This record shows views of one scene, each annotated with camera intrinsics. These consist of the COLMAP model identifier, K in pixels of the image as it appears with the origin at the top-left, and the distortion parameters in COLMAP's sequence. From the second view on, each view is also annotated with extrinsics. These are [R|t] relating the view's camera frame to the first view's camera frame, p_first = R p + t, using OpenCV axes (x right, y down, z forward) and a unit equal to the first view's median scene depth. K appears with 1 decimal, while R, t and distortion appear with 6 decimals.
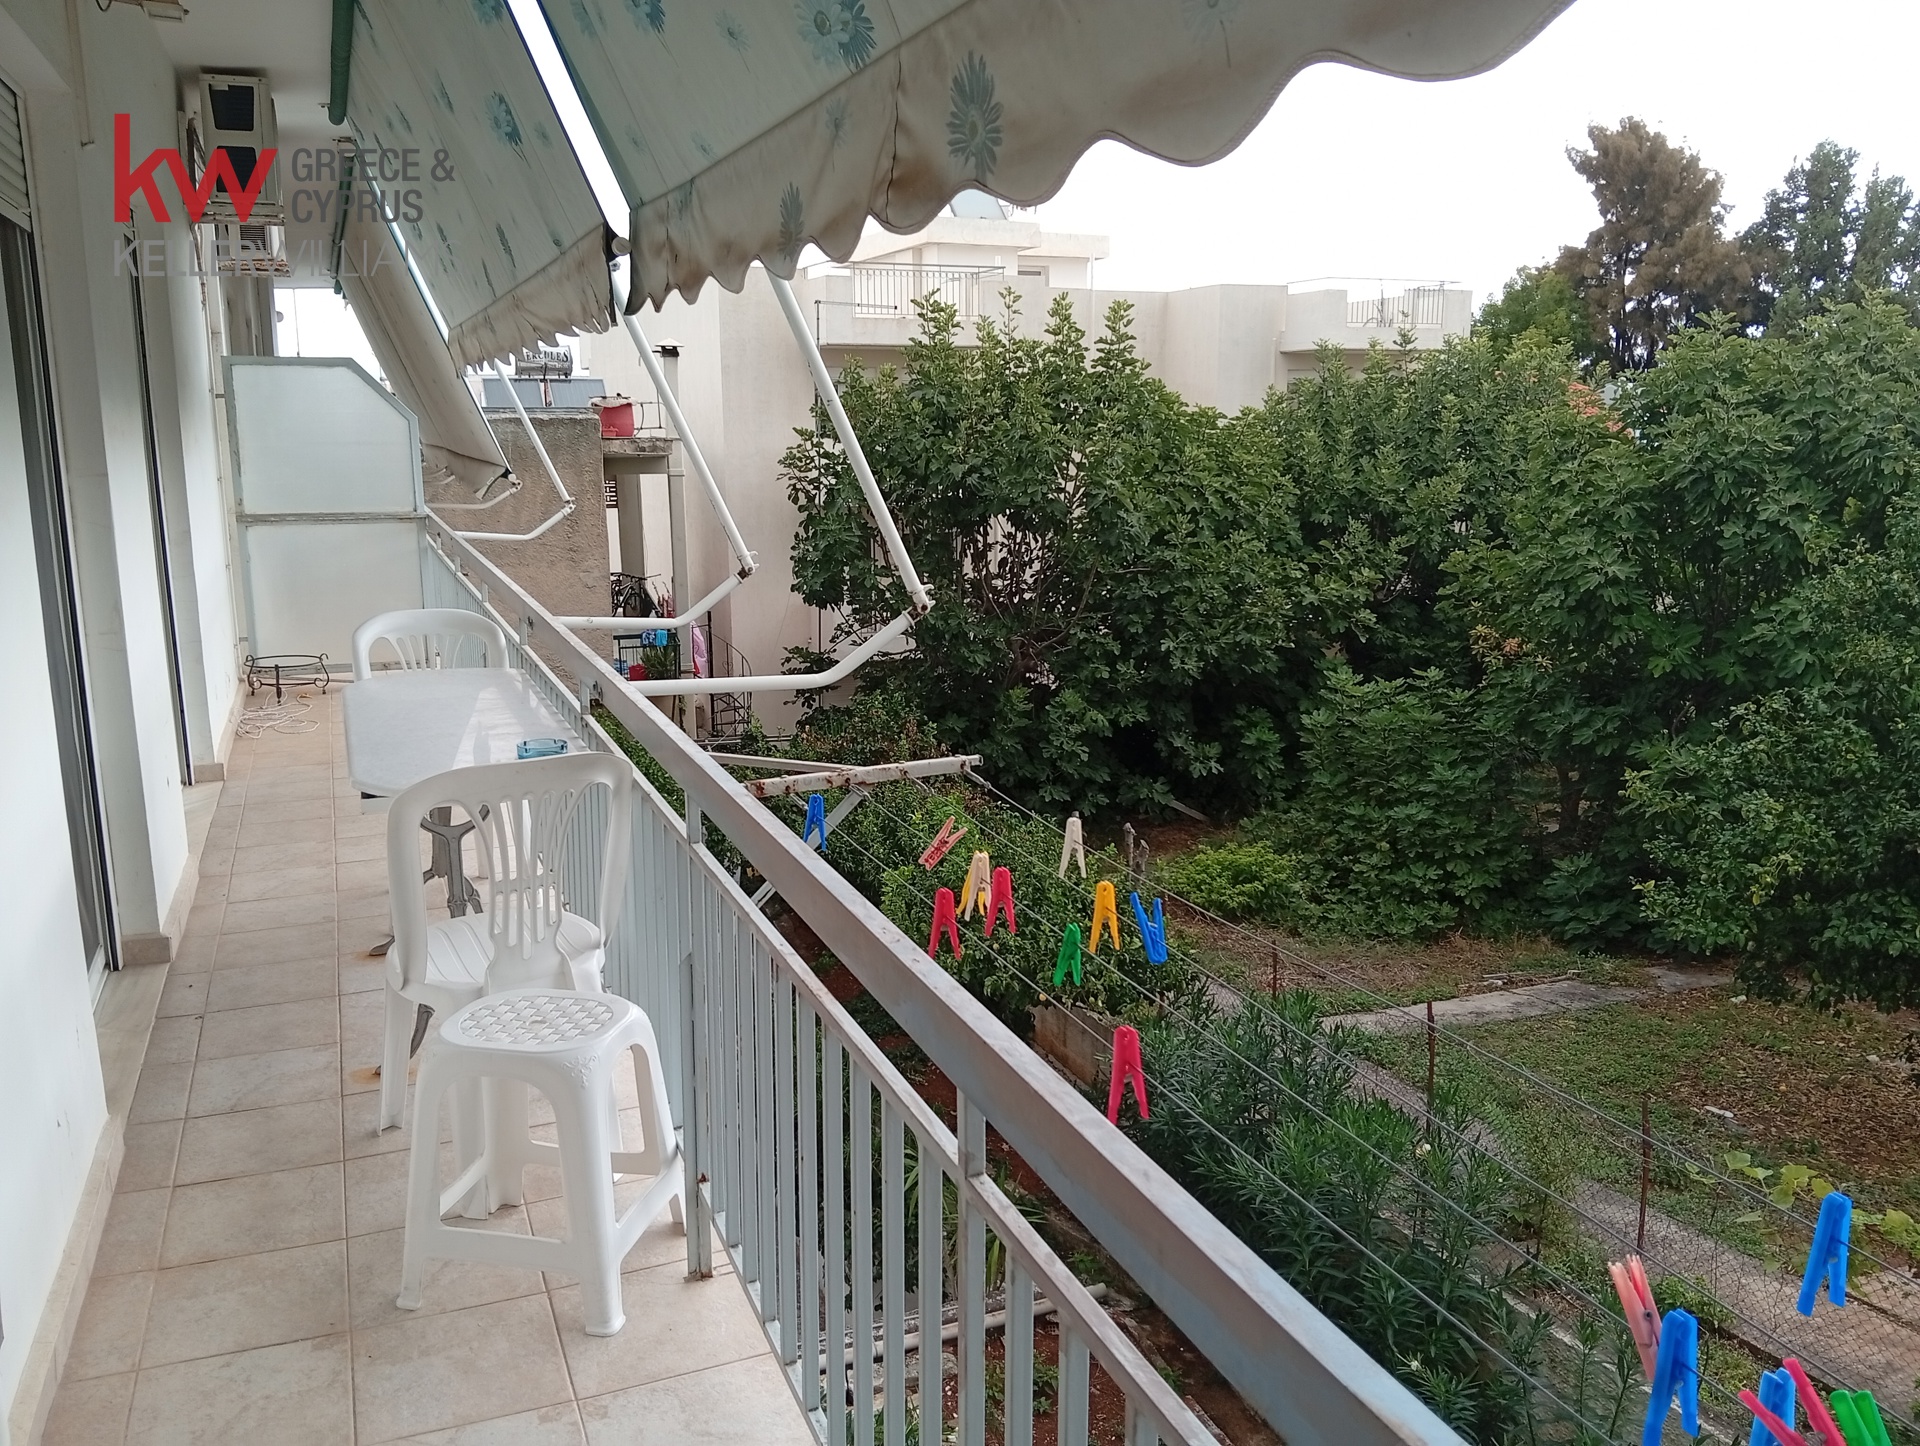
lens RADIAL K [[1460.1, 0, 945.3], [0, 1460.1, 724.0], [0, 0, 1]] dist [0.127625, -0.259448]
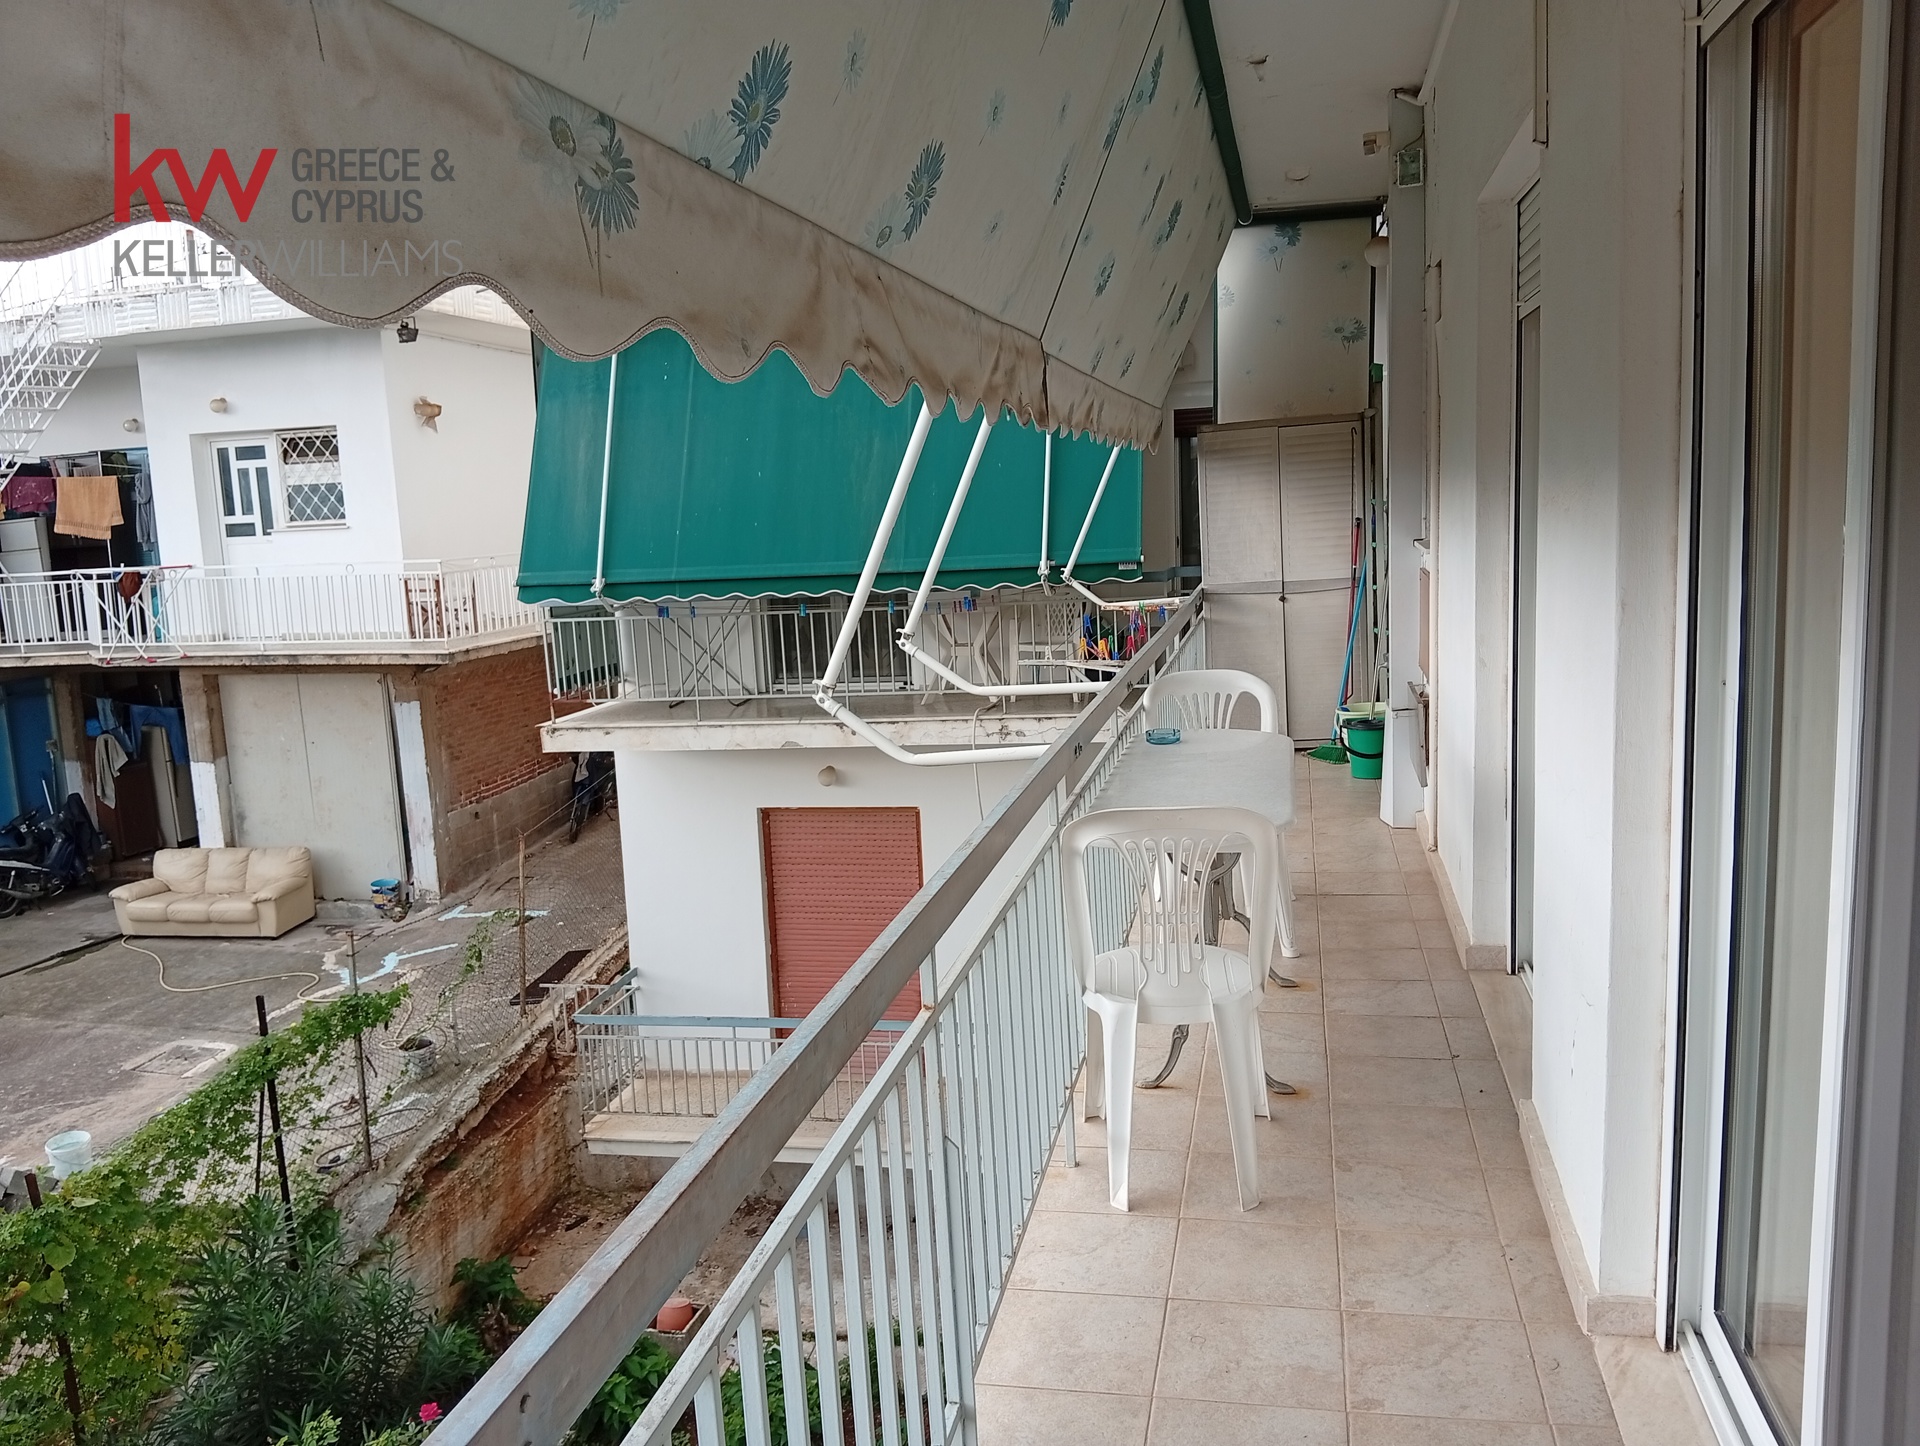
lens RADIAL K [[1538.2, 0, 960.0], [0, 1538.2, 723.0], [0, 0, 1]] dist [-0.034328, 0.001133]
pose [[-0.824634, -0.051538, 0.563314, -0.934859], [0.161340, 0.933046, 0.321551, -0.475627], [-0.542169, 0.356048, -0.761106, 2.216920]]
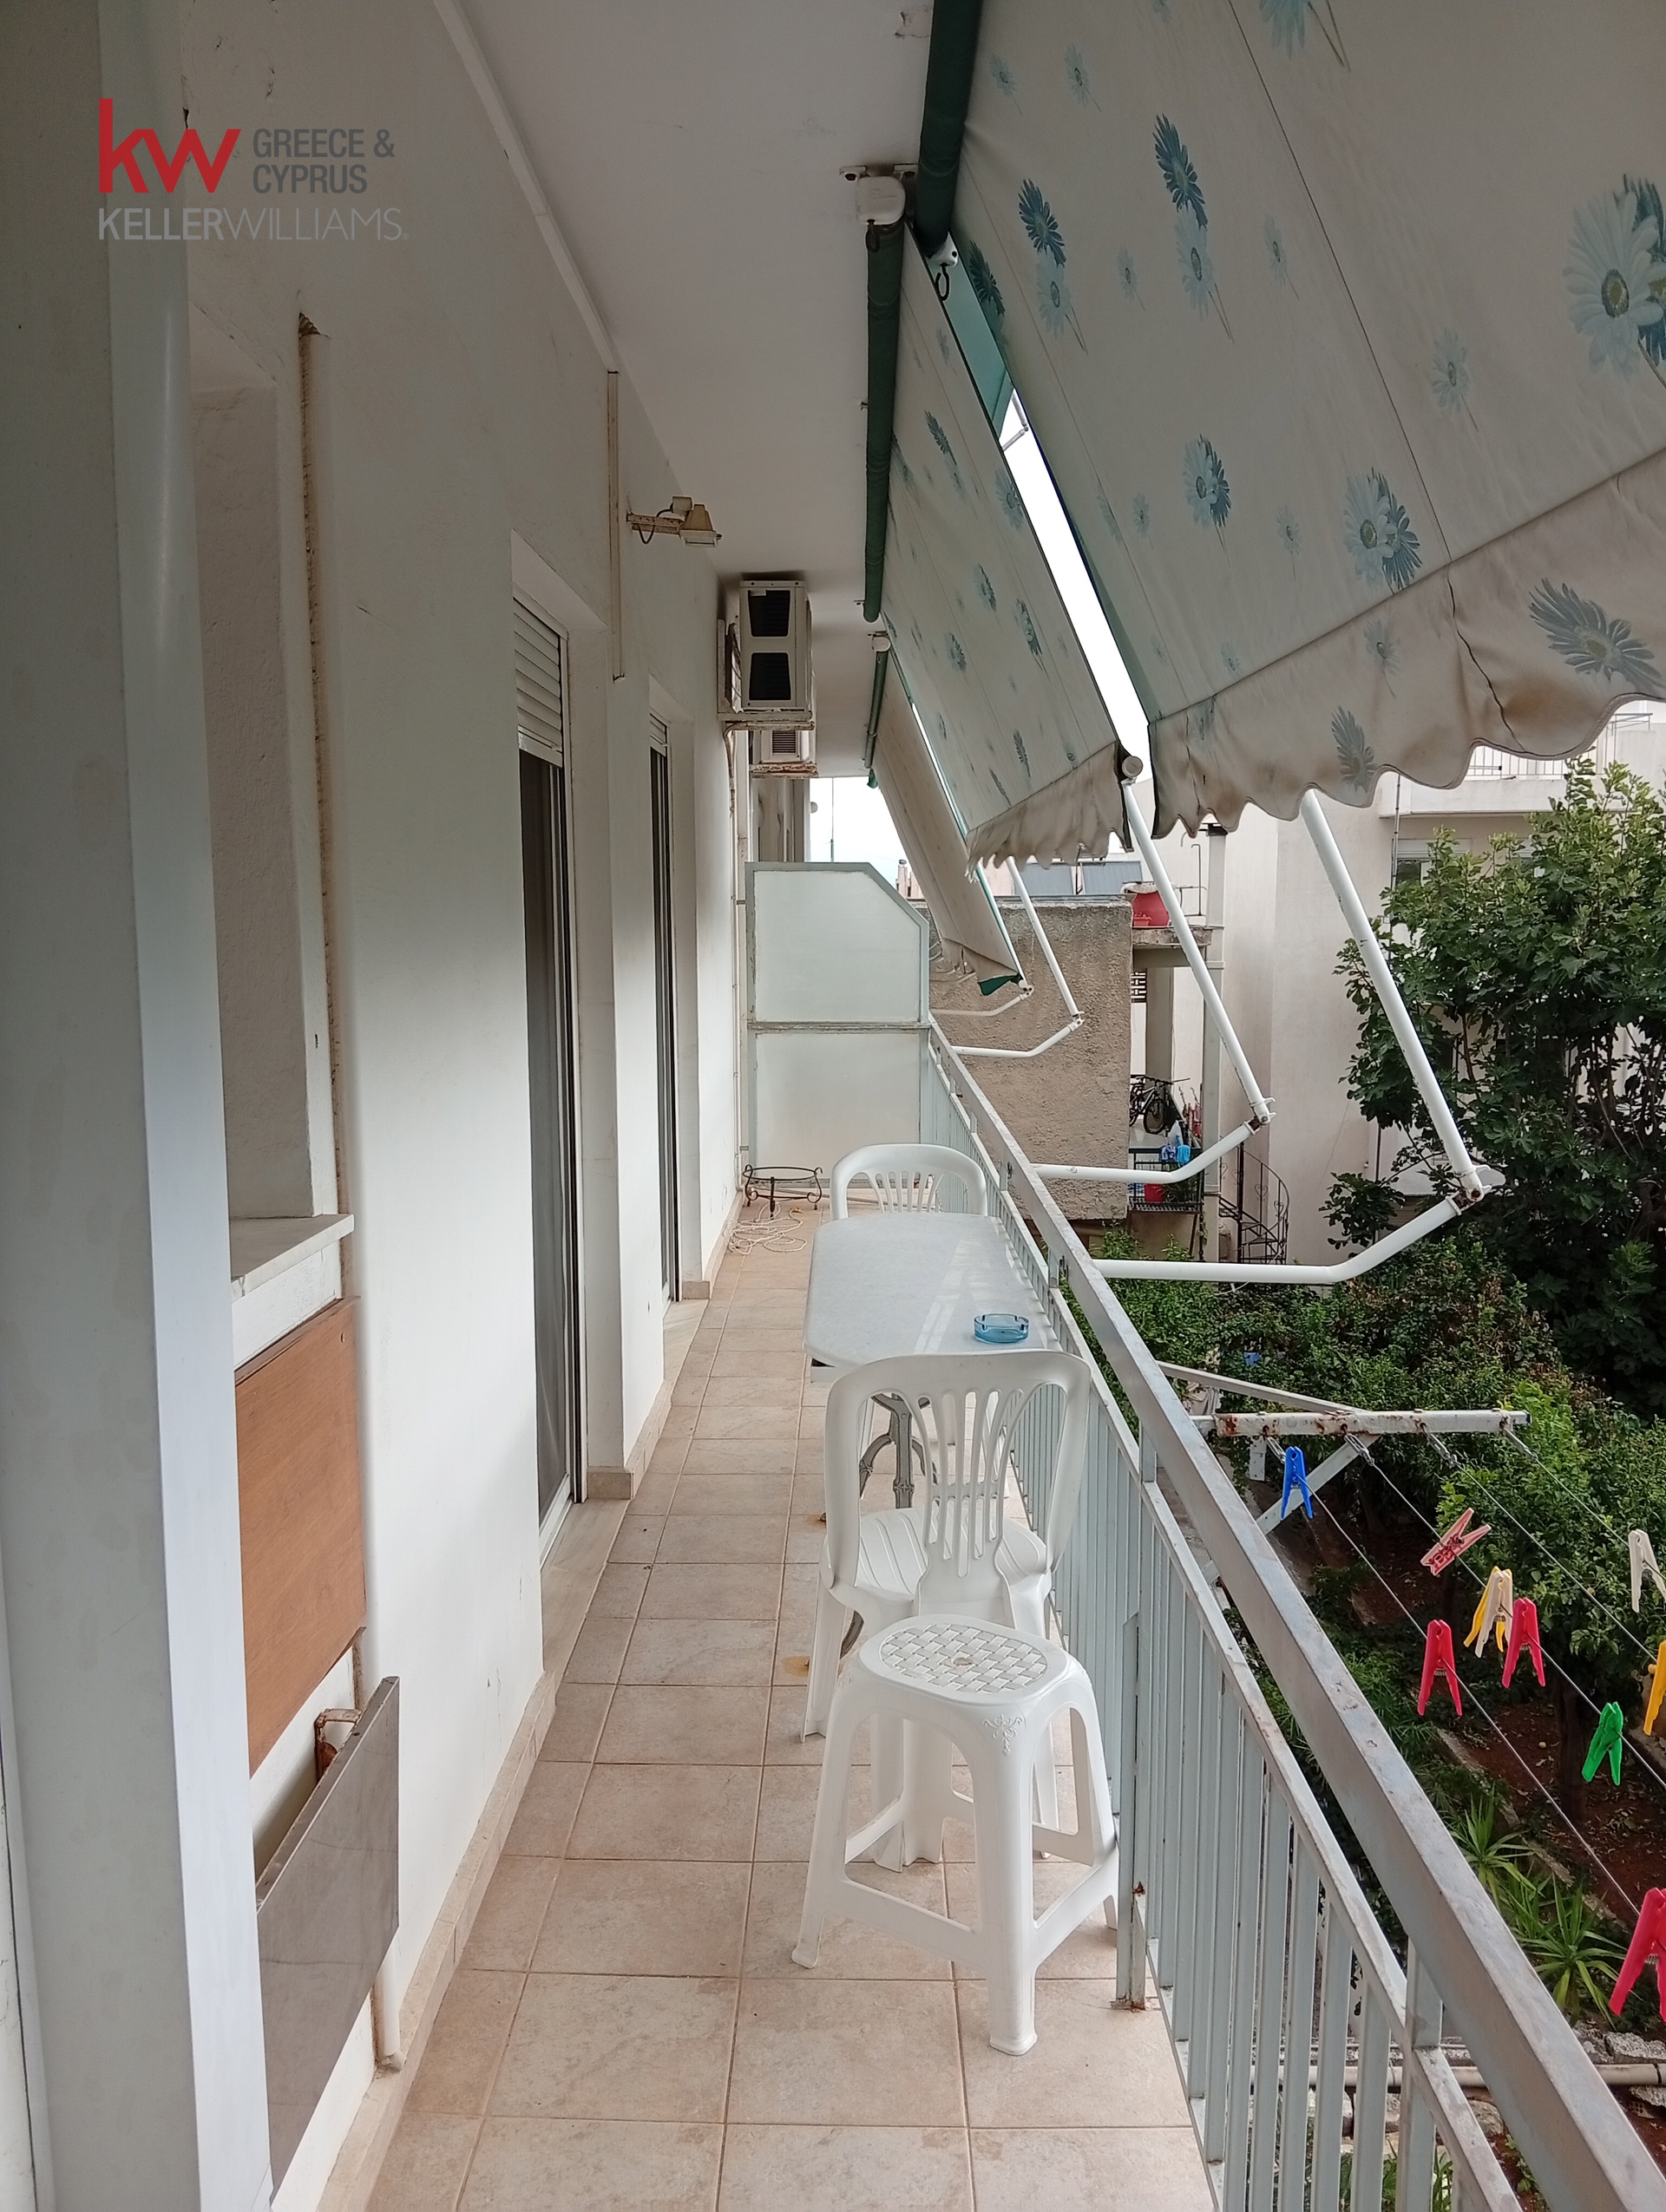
lens RADIAL K [[1682.5, 0, 833.0], [0, 1682.5, 1106.0], [0, 0, 1]] dist [0.127625, -0.259448]
pose [[0.919210, 0.046781, -0.390980, 0.026531], [-0.077327, 0.995030, -0.062742, -0.046255], [0.386101, 0.087906, 0.918258, 0.010869]]
